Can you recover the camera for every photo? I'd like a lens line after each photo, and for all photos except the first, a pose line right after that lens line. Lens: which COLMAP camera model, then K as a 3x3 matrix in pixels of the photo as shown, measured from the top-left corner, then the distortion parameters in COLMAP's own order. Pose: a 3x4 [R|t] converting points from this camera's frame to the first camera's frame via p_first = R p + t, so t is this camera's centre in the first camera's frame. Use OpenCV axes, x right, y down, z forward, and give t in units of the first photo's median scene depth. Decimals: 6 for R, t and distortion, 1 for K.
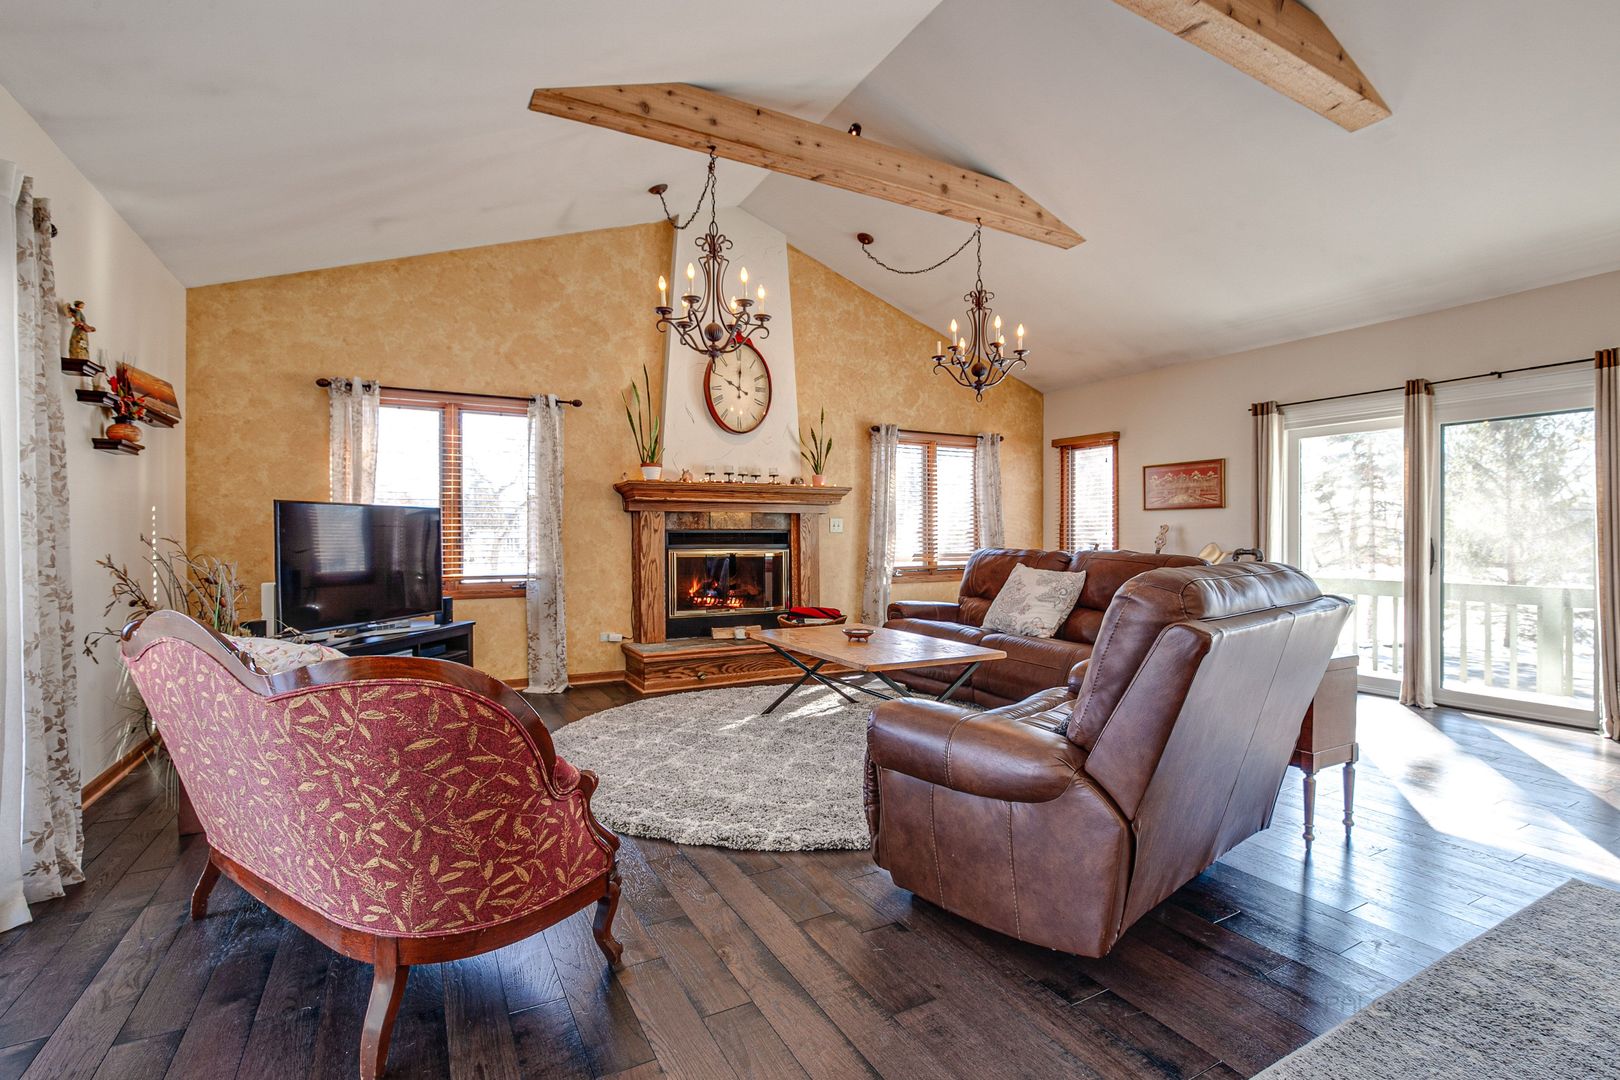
lens RADIAL K [[736.4, 0, 810.0], [0, 736.4, 543.8], [0, 0, 1]] dist [-0.022333, 0.006664]
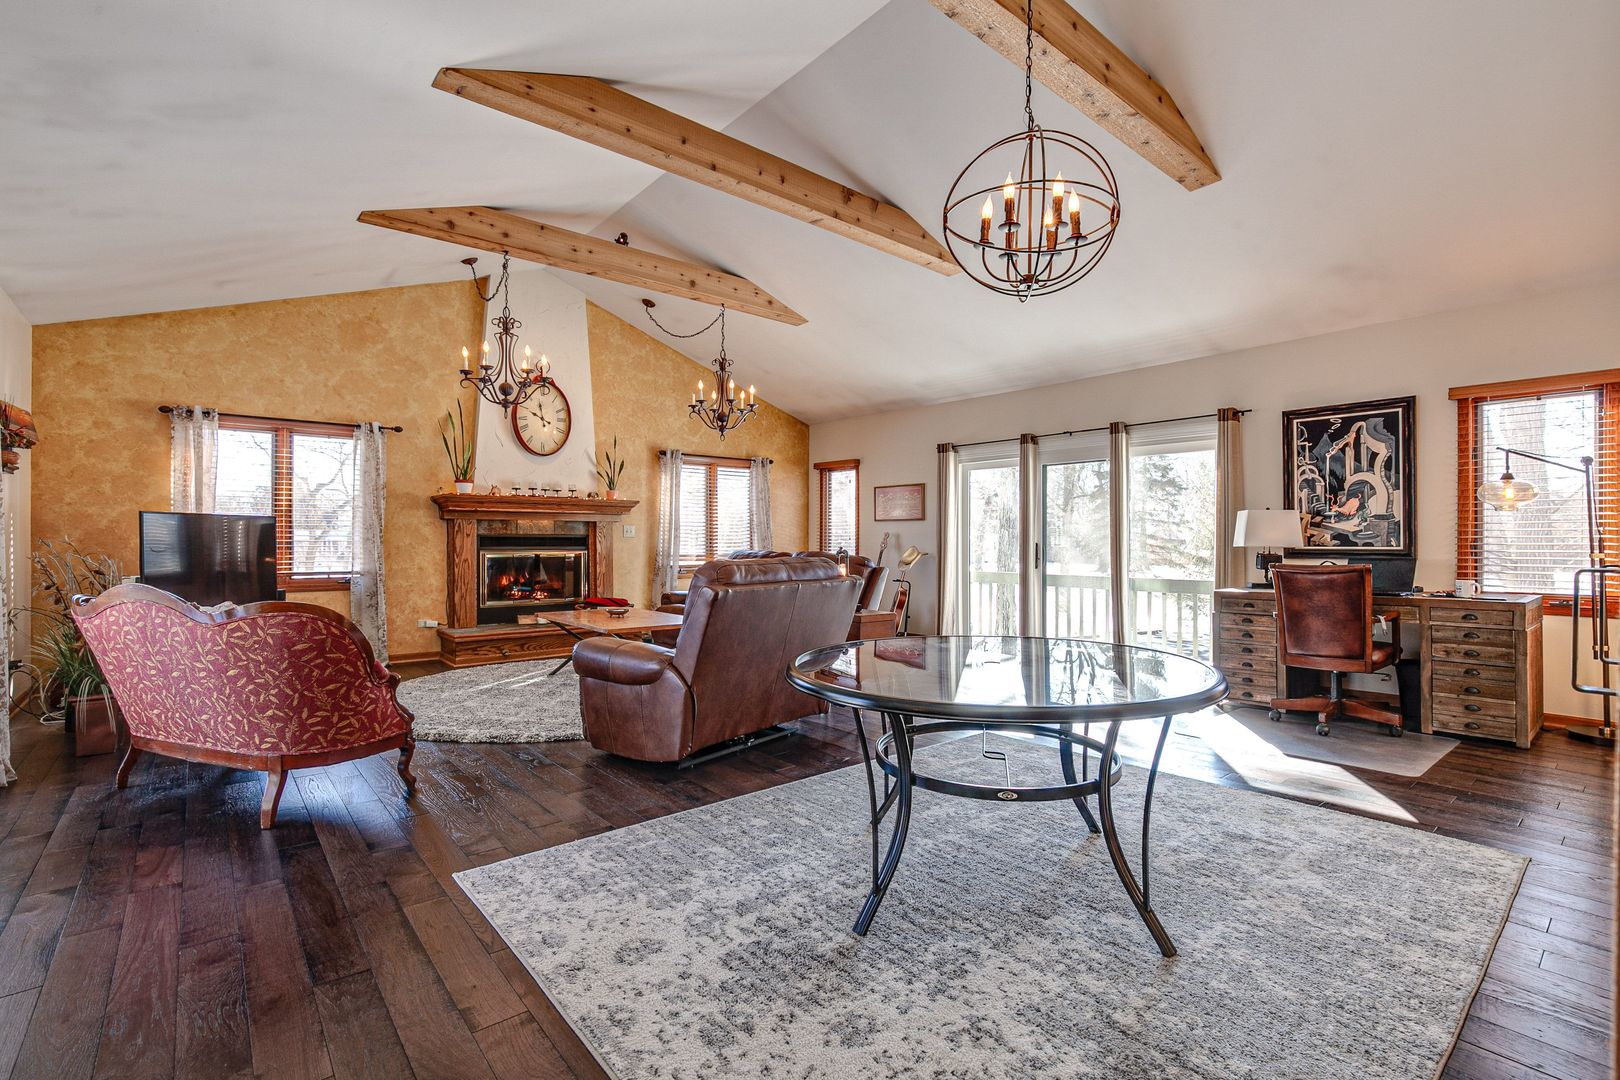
lens RADIAL K [[736.4, 0, 810.0], [0, 736.4, 543.8], [0, 0, 1]] dist [-0.022333, 0.006664]
pose [[0.980663, 0.003291, 0.195677, 0.123418], [-0.002548, 0.999989, -0.004048, -0.000226], [-0.195688, 0.003472, 0.980660, -0.342843]]
